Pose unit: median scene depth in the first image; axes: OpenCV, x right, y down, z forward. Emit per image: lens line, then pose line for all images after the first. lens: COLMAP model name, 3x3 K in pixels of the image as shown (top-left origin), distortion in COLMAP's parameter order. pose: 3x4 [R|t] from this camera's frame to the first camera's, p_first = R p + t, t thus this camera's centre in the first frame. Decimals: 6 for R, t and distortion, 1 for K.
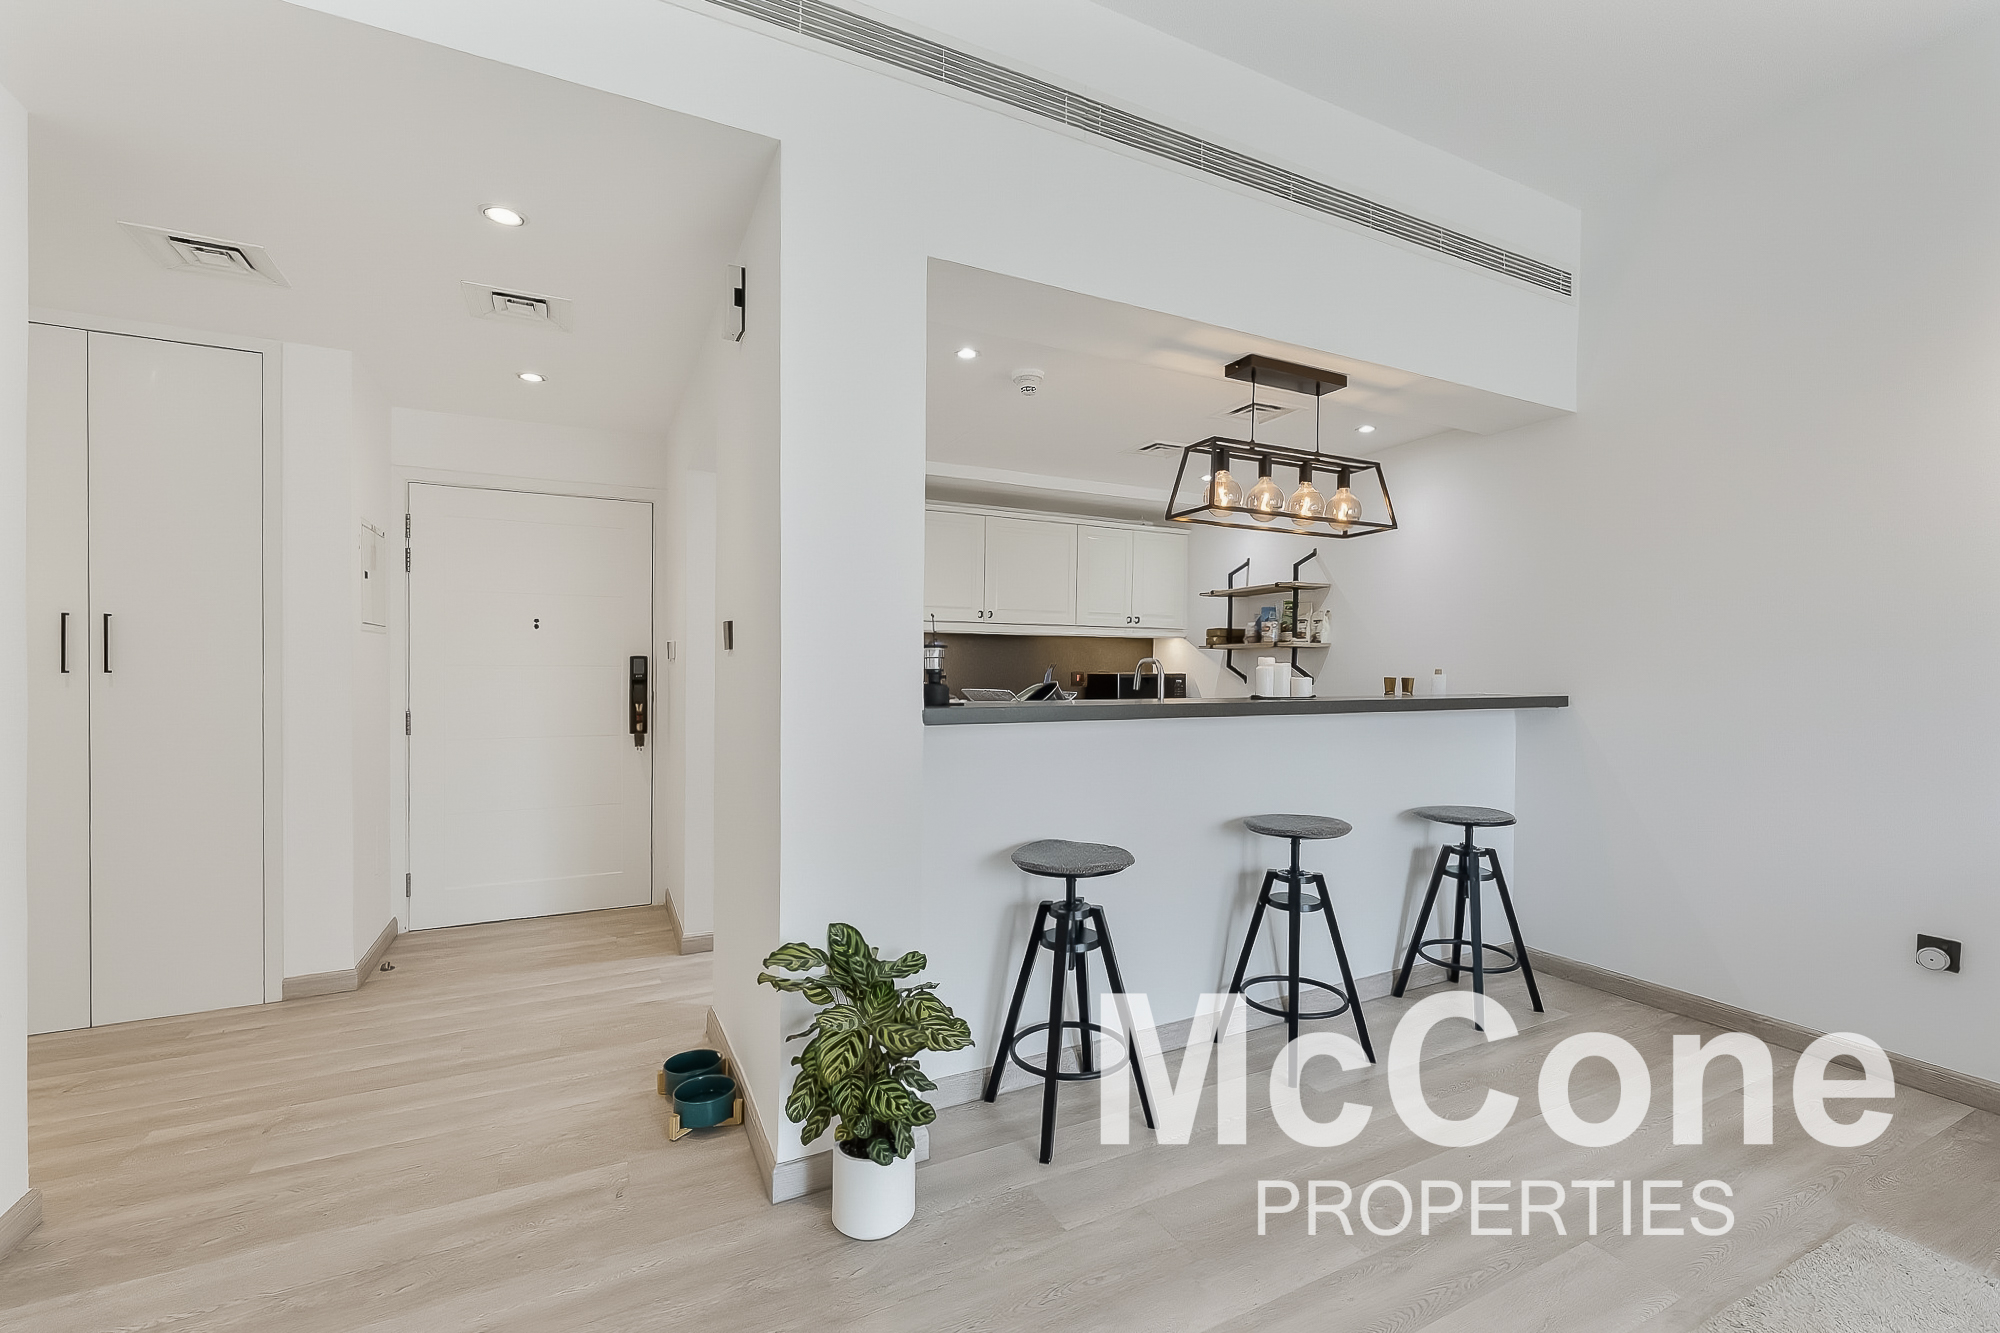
lens RADIAL K [[858.4, 0, 1000.0], [0, 858.4, 666.5], [0, 0, 1]] dist [-0.002682, -0.000337]
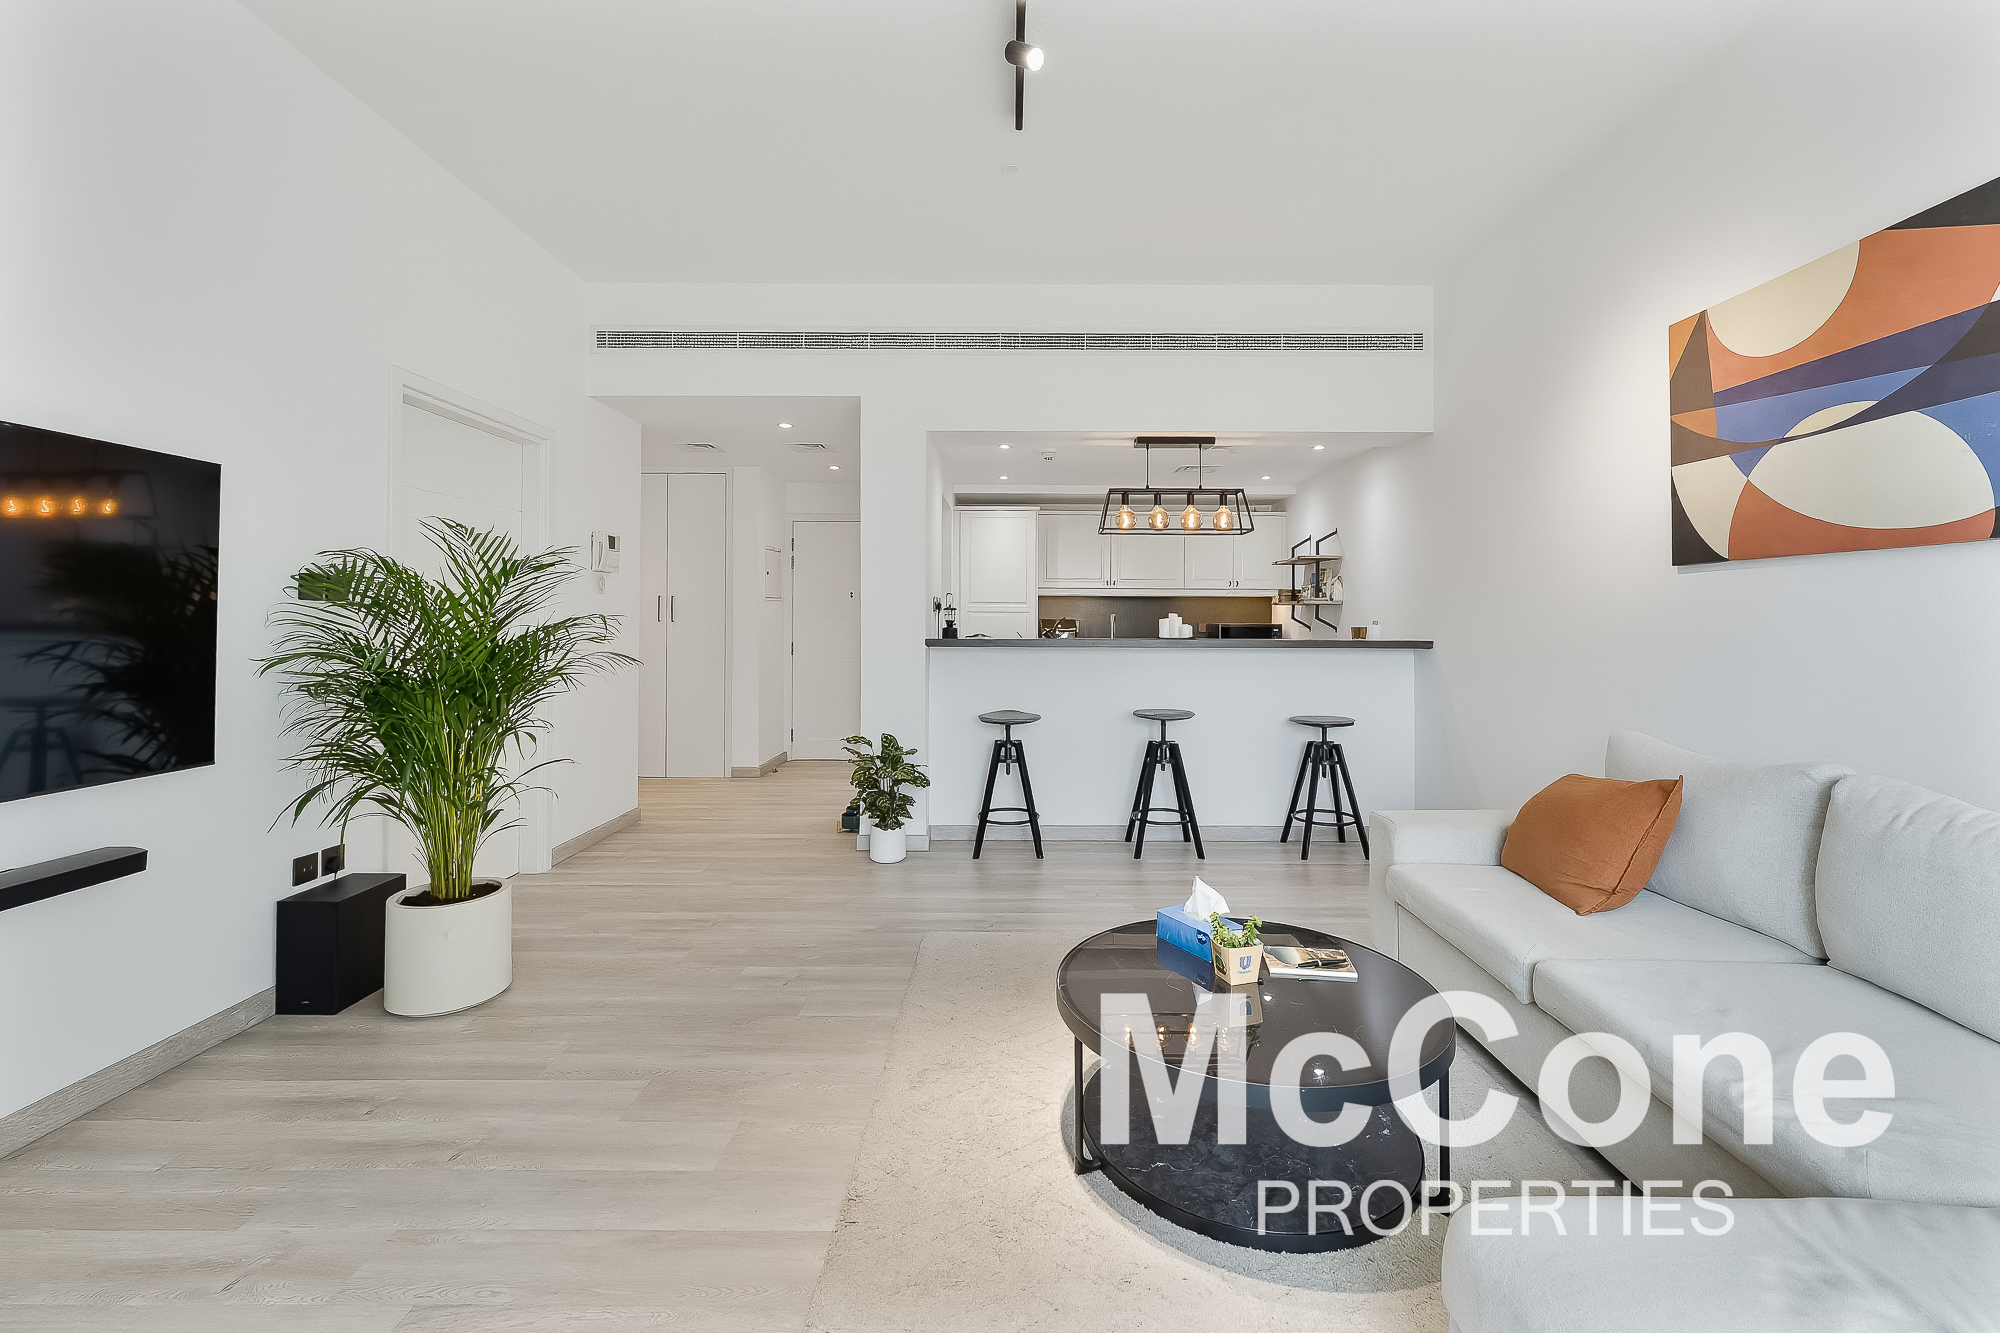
lens RADIAL K [[828.7, 0, 1008.2], [0, 828.7, 648.1], [0, 0, 1]] dist [-0.000830, -0.000162]
pose [[0.893774, 0.012573, -0.448342, 0.656761], [0.004209, 0.999328, 0.036417, -0.003705], [0.448498, -0.034436, 0.893120, -0.490824]]
